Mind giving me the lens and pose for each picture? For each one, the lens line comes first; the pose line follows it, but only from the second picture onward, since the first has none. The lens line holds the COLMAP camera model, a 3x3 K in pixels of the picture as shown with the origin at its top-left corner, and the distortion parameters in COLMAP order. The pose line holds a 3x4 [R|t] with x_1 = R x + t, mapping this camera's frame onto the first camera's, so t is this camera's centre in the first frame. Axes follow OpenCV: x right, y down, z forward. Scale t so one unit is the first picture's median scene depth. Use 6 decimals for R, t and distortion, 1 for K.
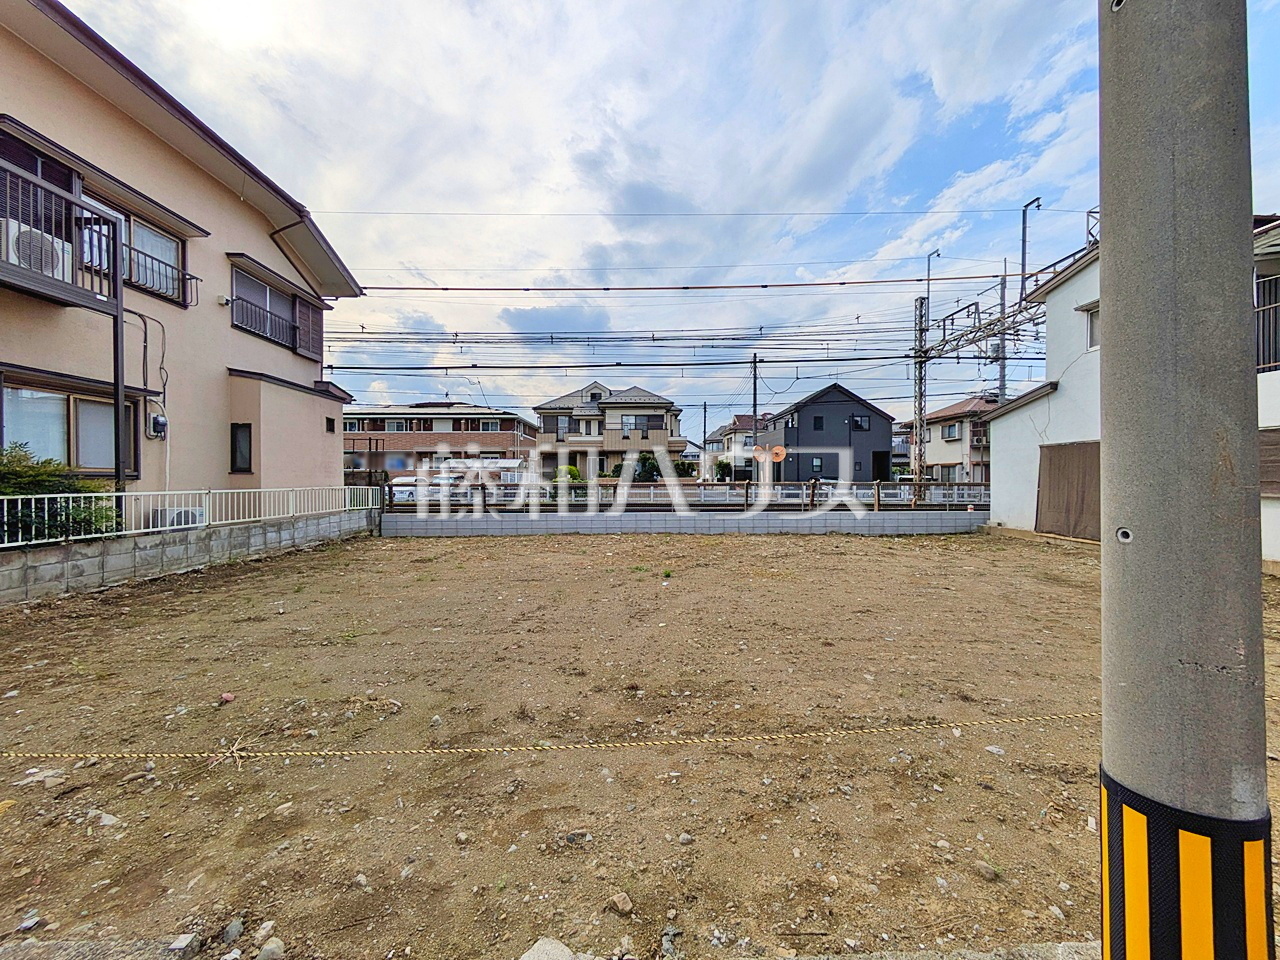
lens RADIAL K [[514.3, 0, 640.7], [0, 514.3, 482.0], [0, 0, 1]] dist [-0.002929, 0.002005]
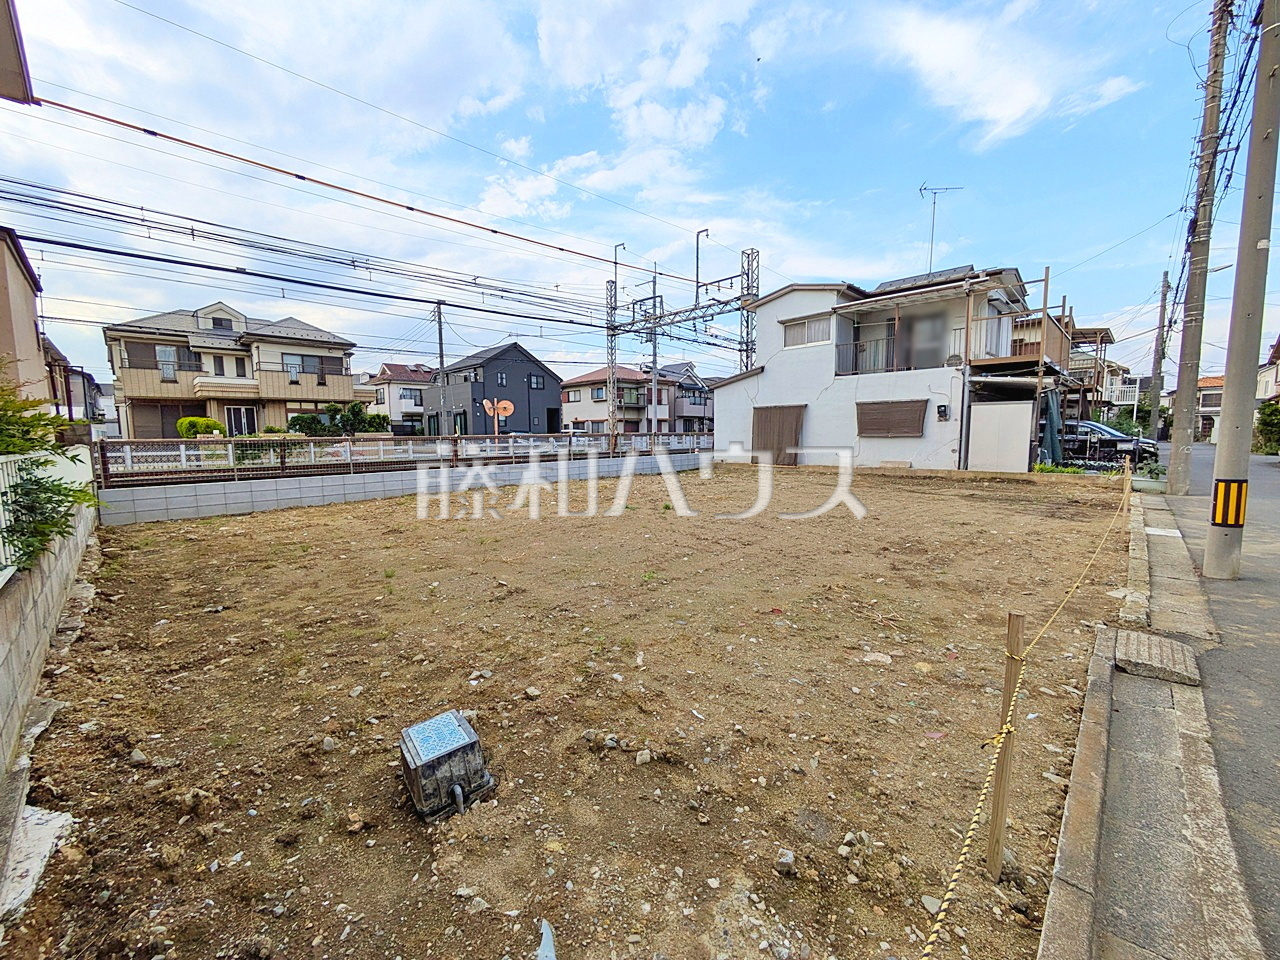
lens RADIAL K [[514.3, 0, 635.8], [0, 514.3, 486.0], [0, 0, 1]] dist [-0.002929, 0.002005]
pose [[0.708380, -0.078905, 0.701407, -0.215445], [0.015672, 0.995245, 0.096133, 0.004566], [-0.705657, -0.057106, 0.706249, 0.053843]]
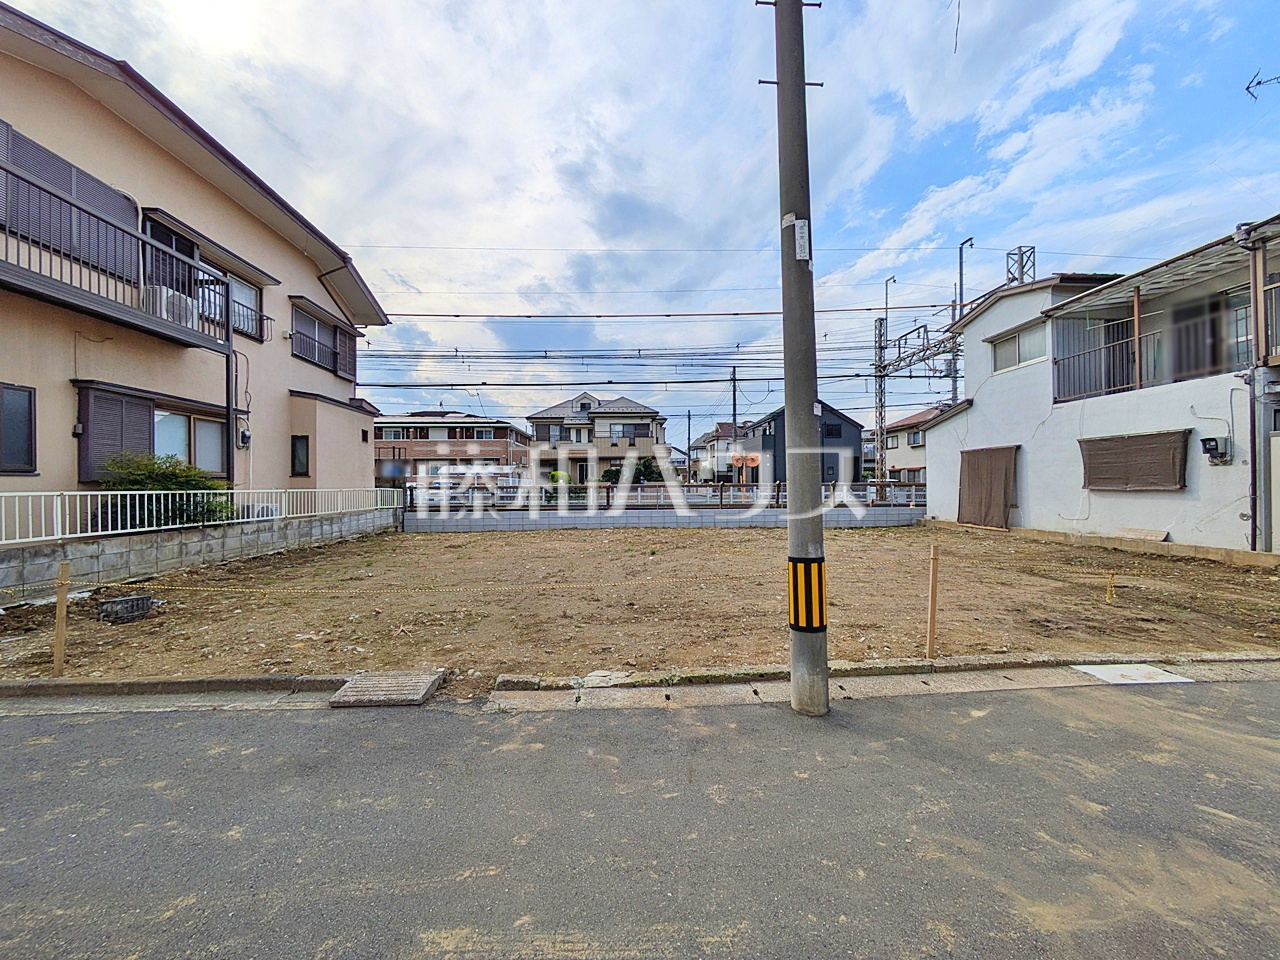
lens RADIAL K [[514.3, 0, 643.3], [0, 514.3, 485.2], [0, 0, 1]] dist [-0.002929, 0.002005]
pose [[0.999422, -0.007885, 0.033082, -0.003210], [0.008141, 0.999938, -0.007589, 0.005328], [-0.033020, 0.007854, 0.999424, -0.069840]]
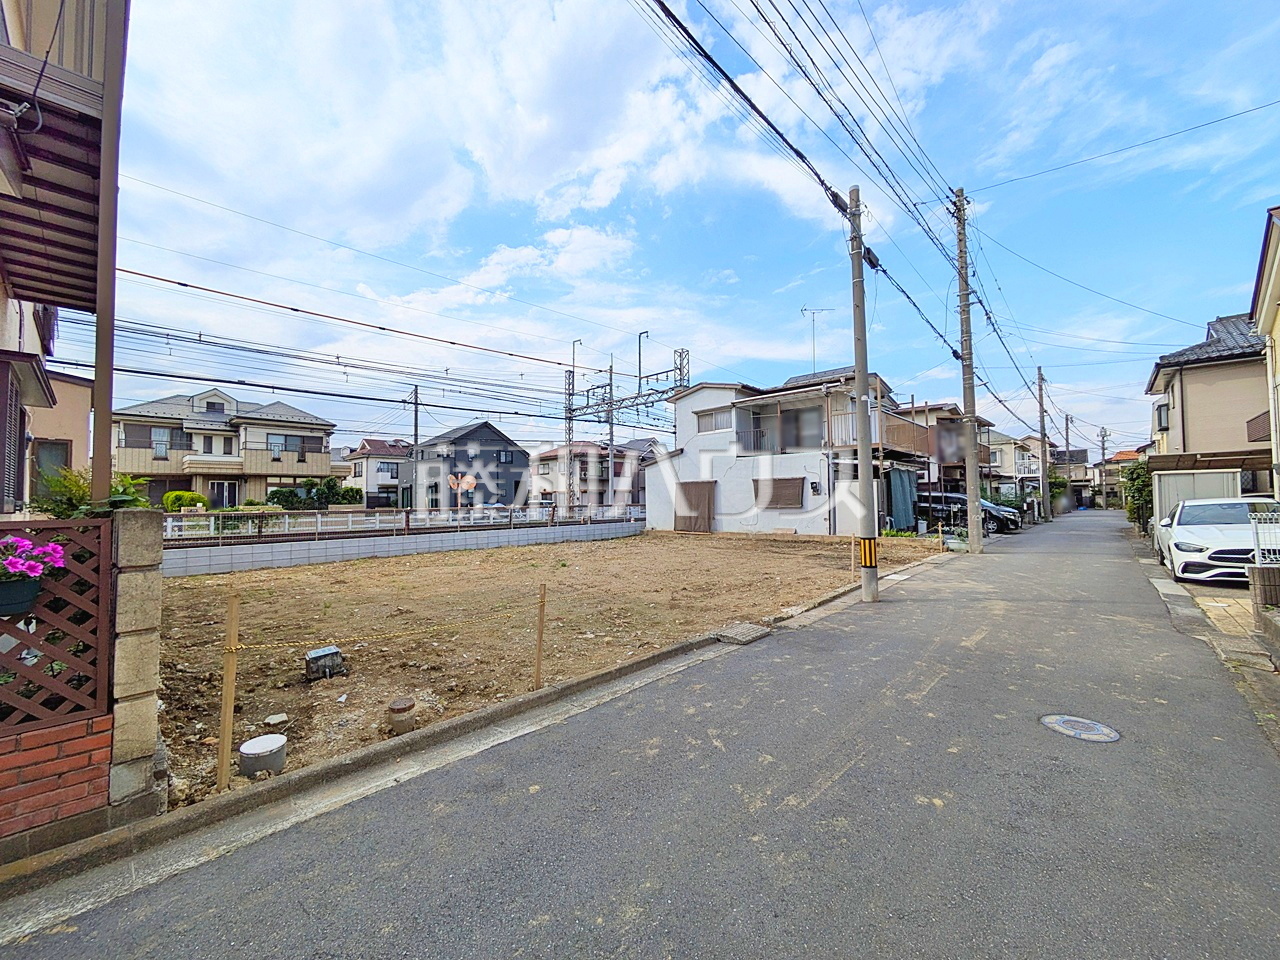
lens RADIAL K [[514.3, 0, 637.0], [0, 514.3, 482.8], [0, 0, 1]] dist [-0.002929, 0.002005]
pose [[0.685069, 0.018237, 0.728250, -0.236200], [0.018910, 0.998905, -0.042804, 0.002296], [-0.728233, 0.043095, 0.683974, -0.052720]]
